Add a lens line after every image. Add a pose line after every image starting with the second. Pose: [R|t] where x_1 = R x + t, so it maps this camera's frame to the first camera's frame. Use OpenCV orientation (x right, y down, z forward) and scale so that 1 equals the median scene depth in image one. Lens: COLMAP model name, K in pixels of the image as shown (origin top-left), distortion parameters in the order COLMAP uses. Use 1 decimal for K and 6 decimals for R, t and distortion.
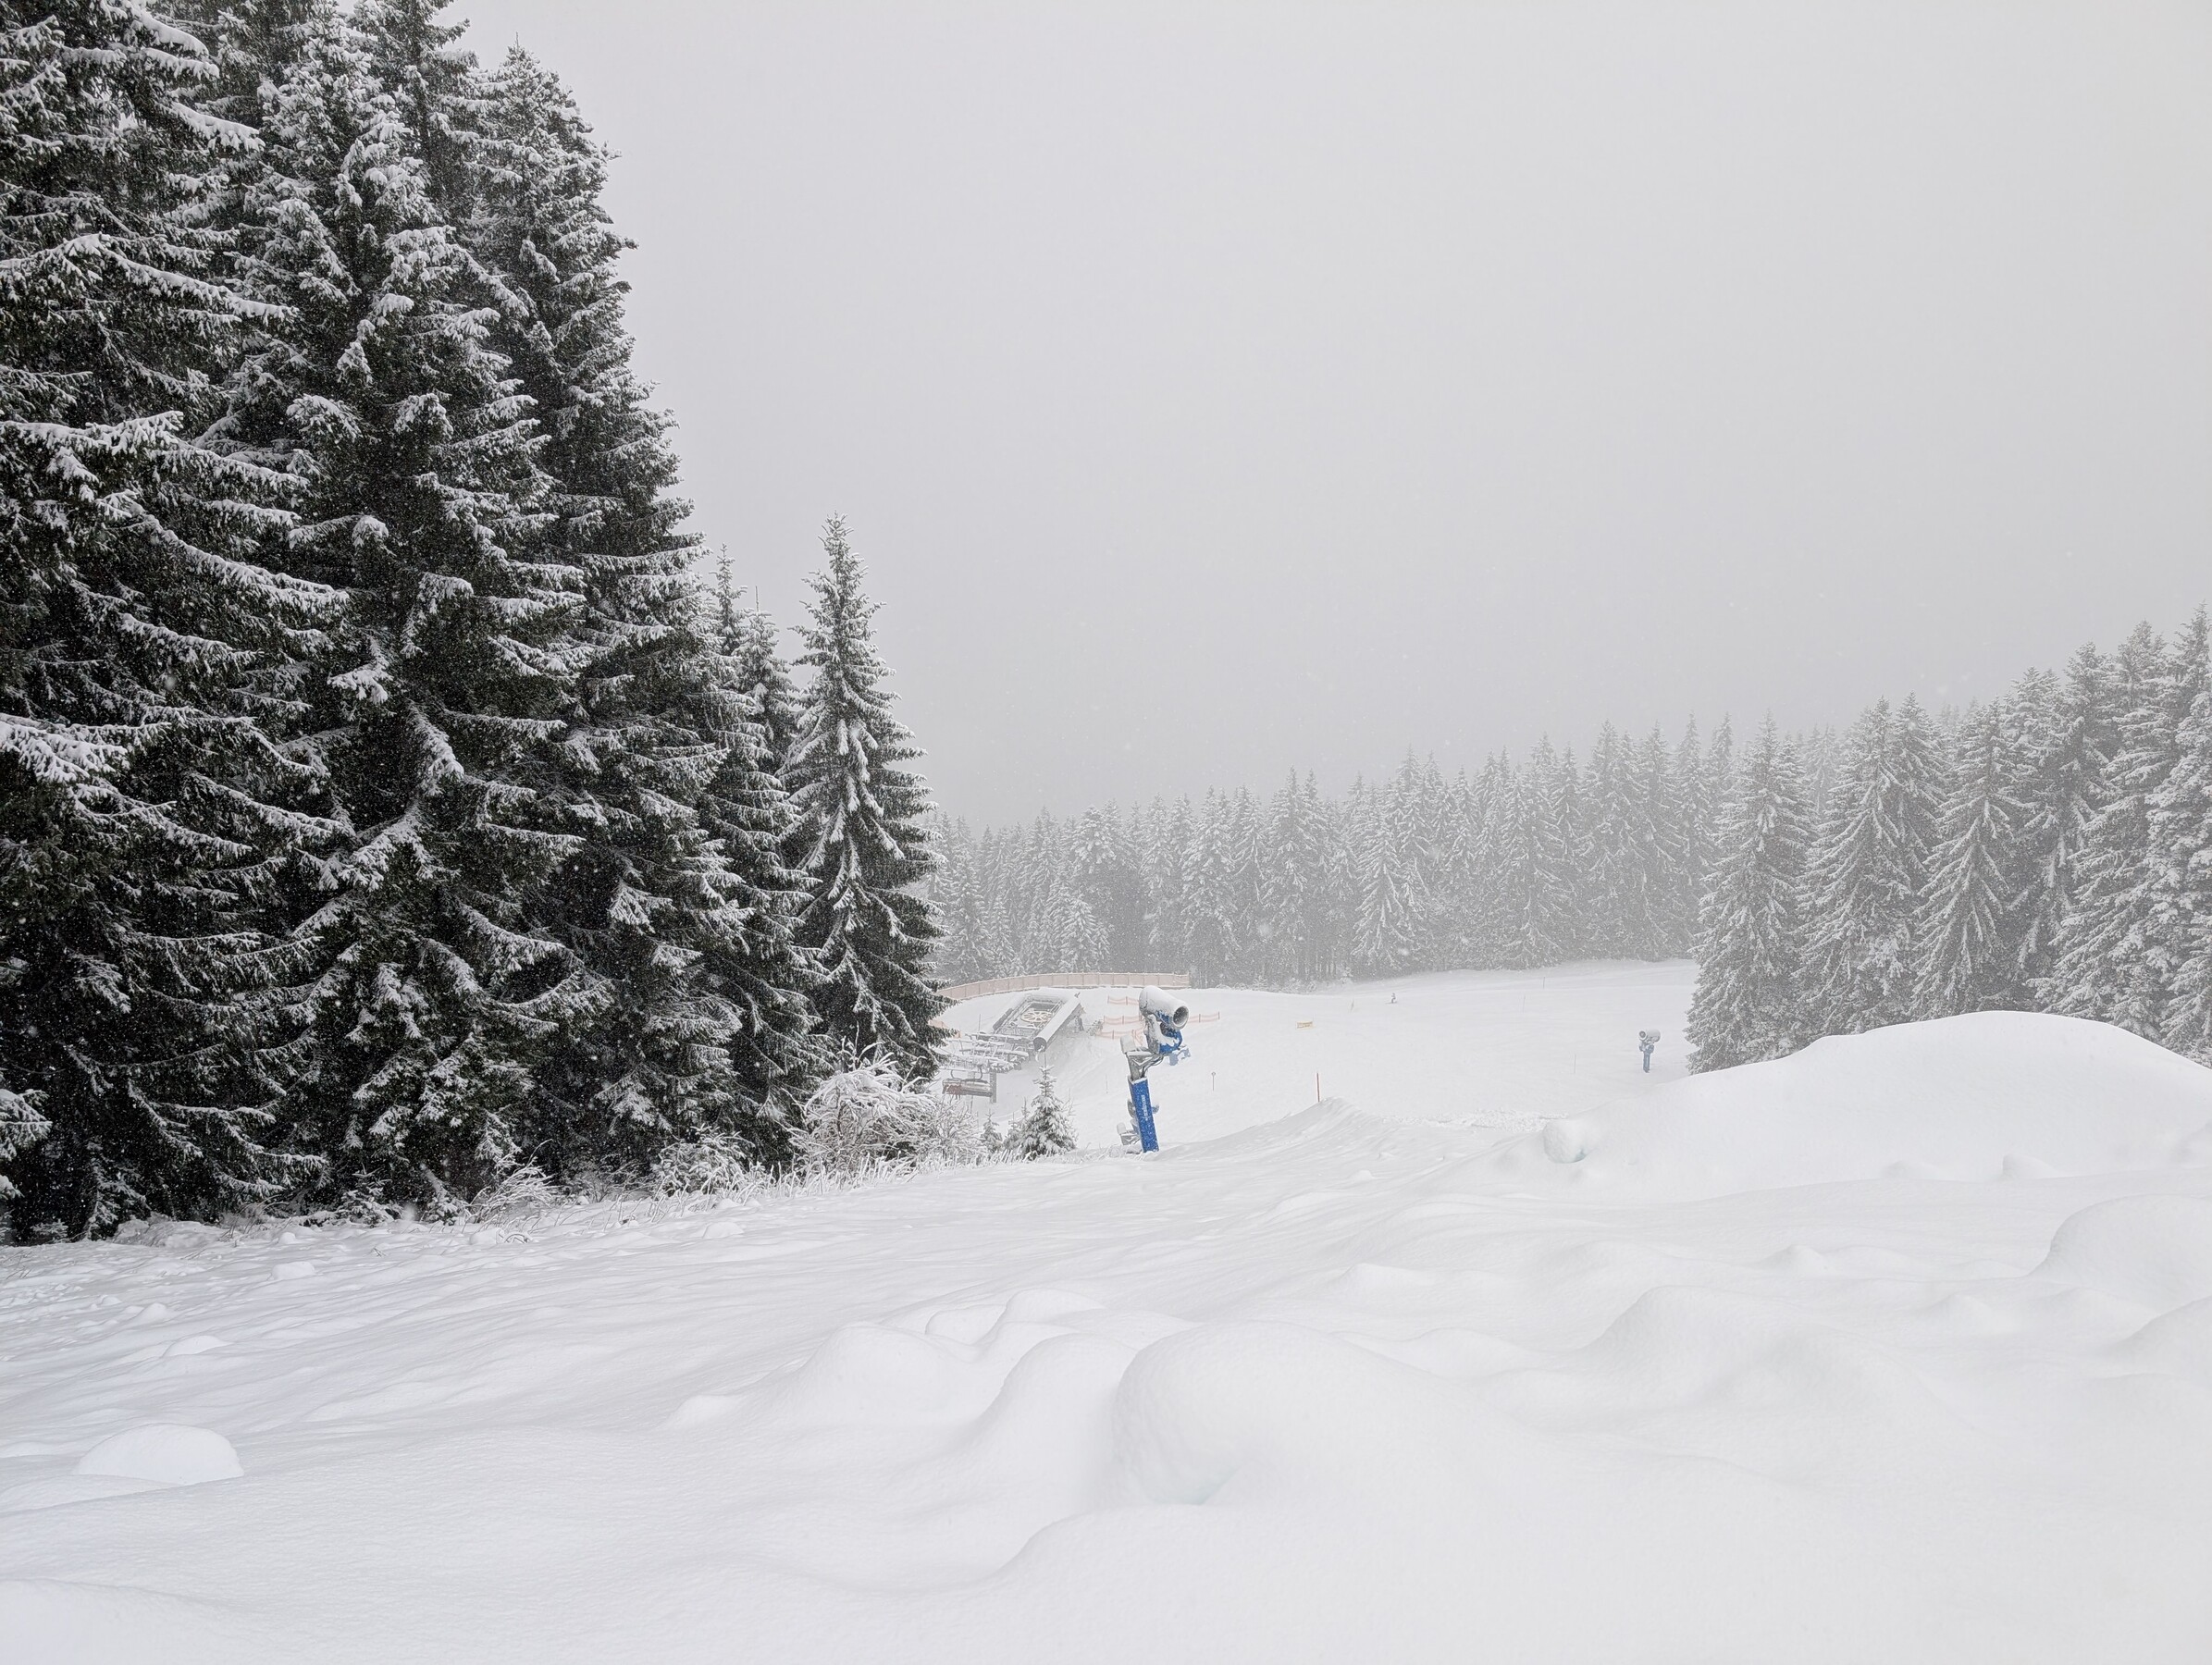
lens RADIAL K [[1580.4, 0, 1088.7], [0, 1580.4, 825.6], [0, 0, 1]] dist [0.009050, -0.000731]
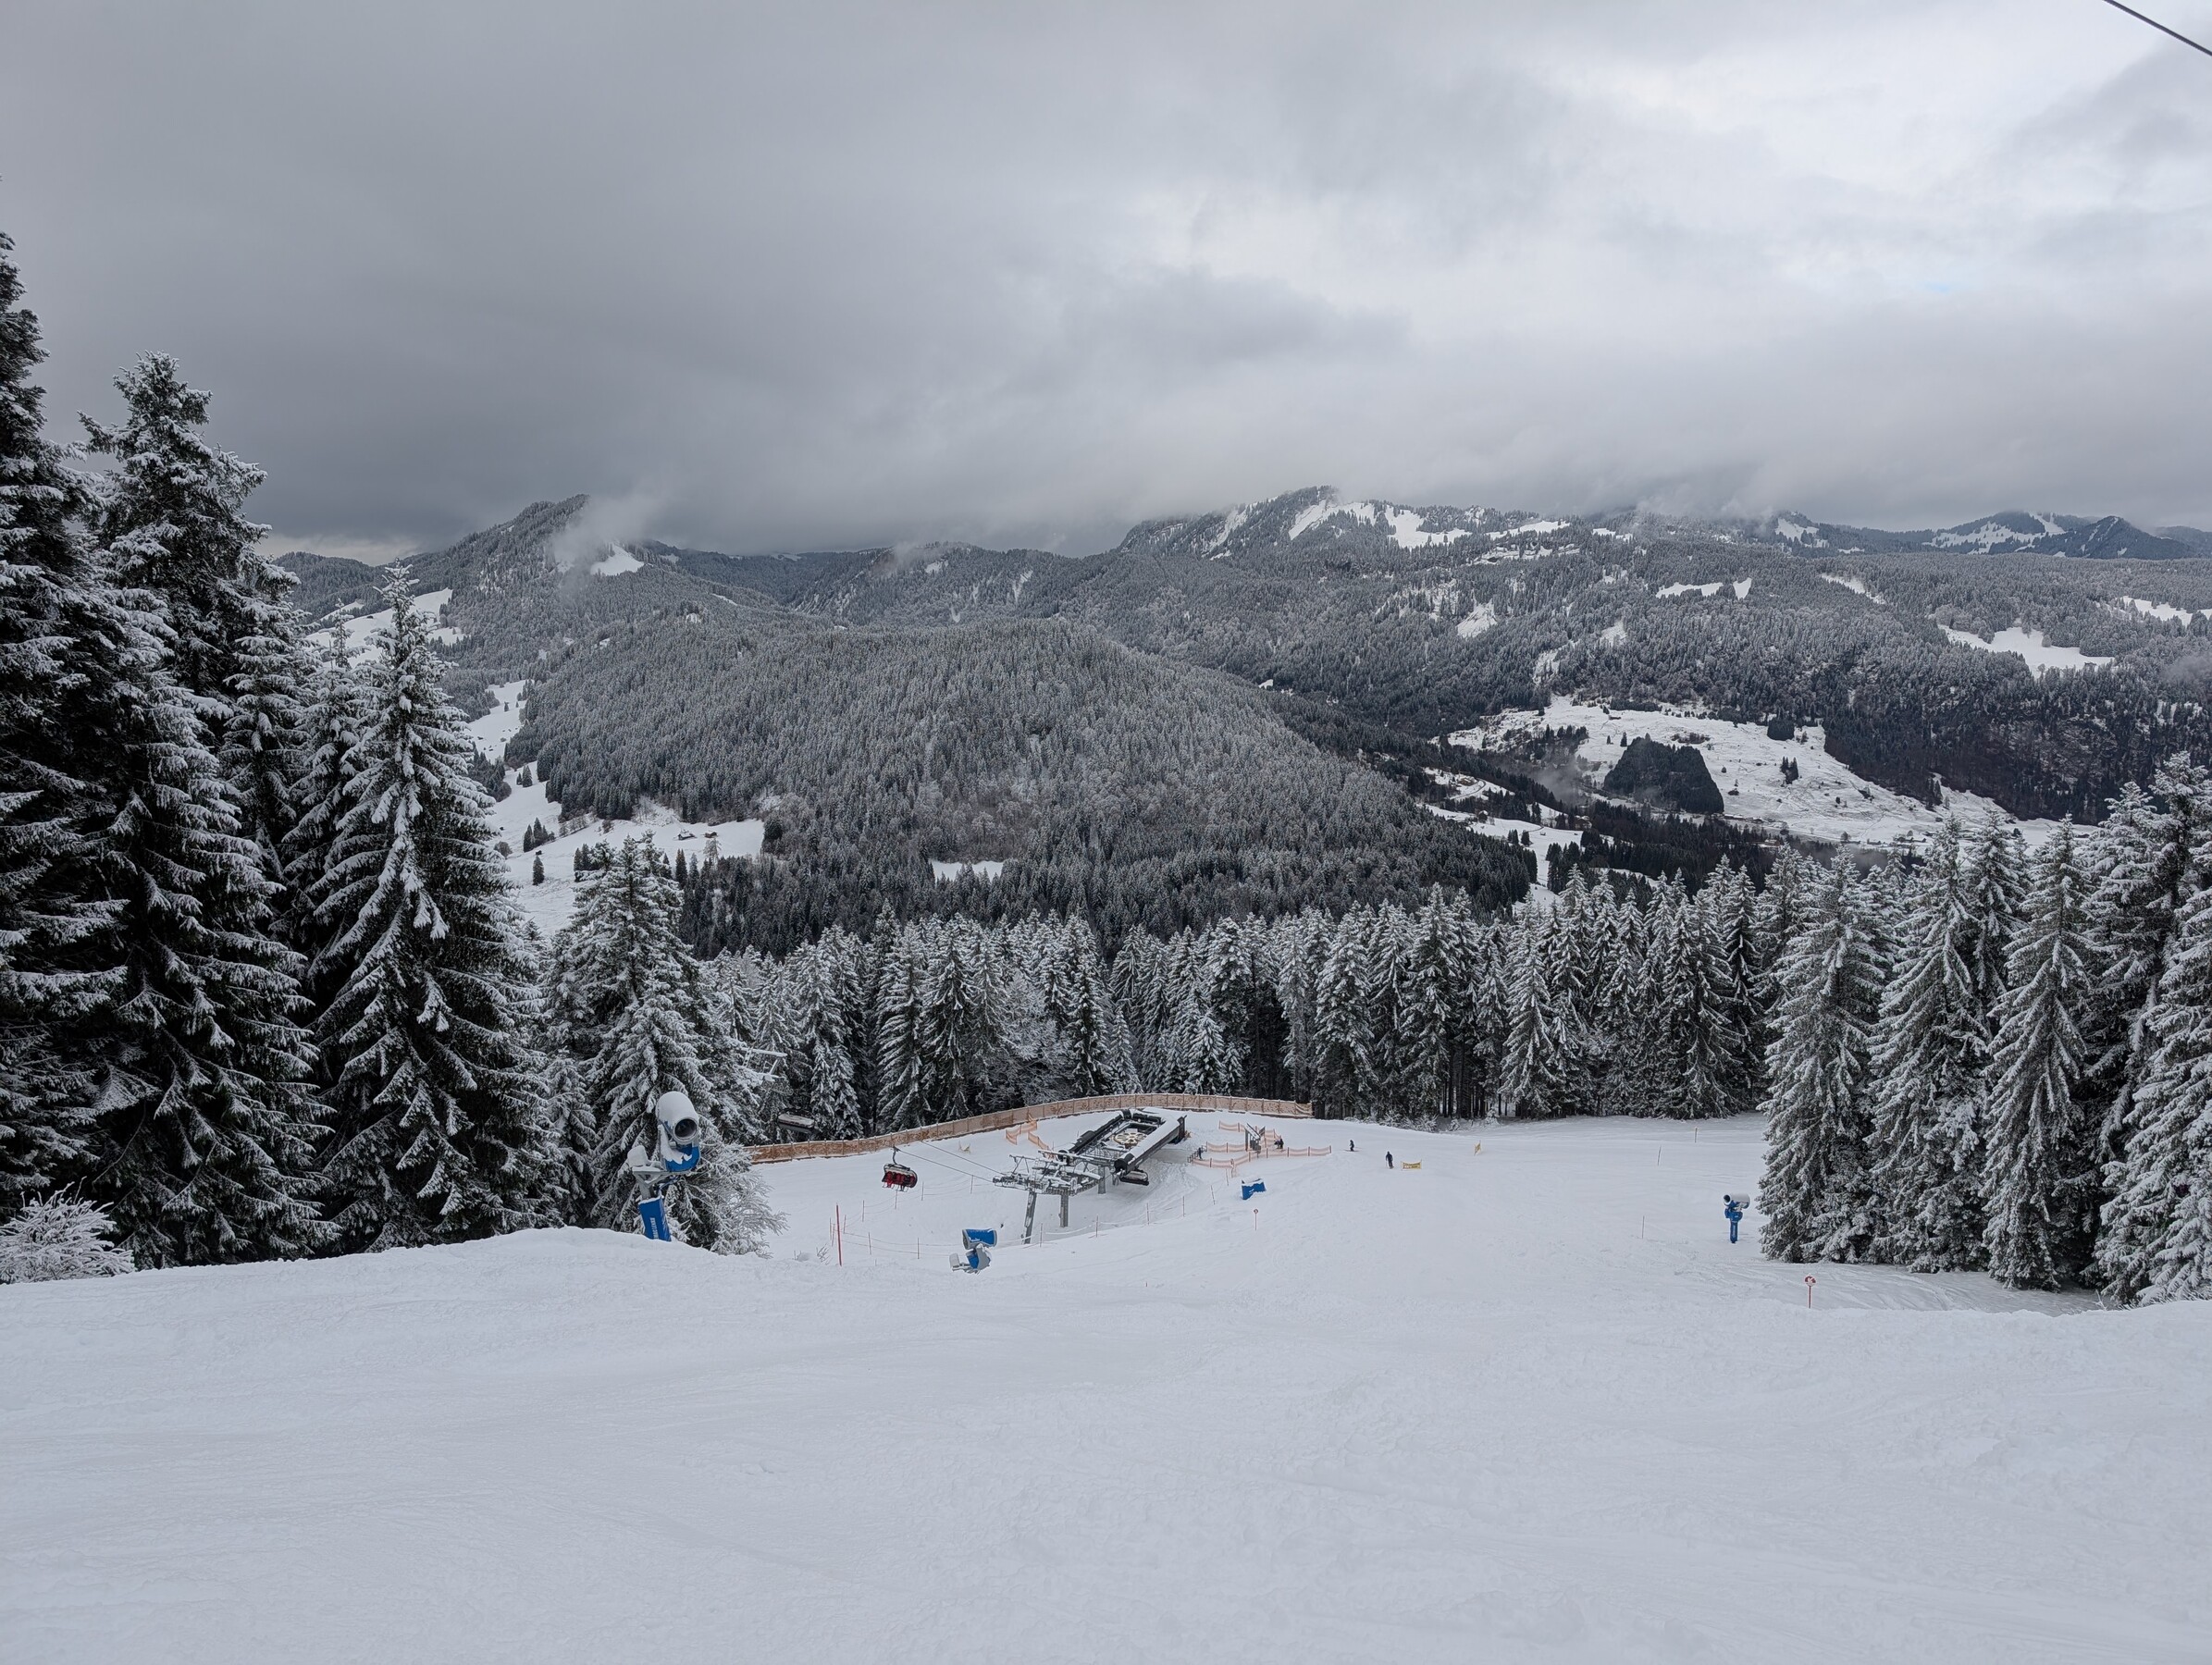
lens RADIAL K [[1580.4, 0, 1120.3], [0, 1580.4, 814.4], [0, 0, 1]] dist [0.009050, -0.000731]
pose [[0.983525, 0.026253, -0.178856, 0.124761], [-0.040859, 0.996078, -0.078474, 0.001831], [0.176094, 0.084489, 0.980741, 0.047918]]
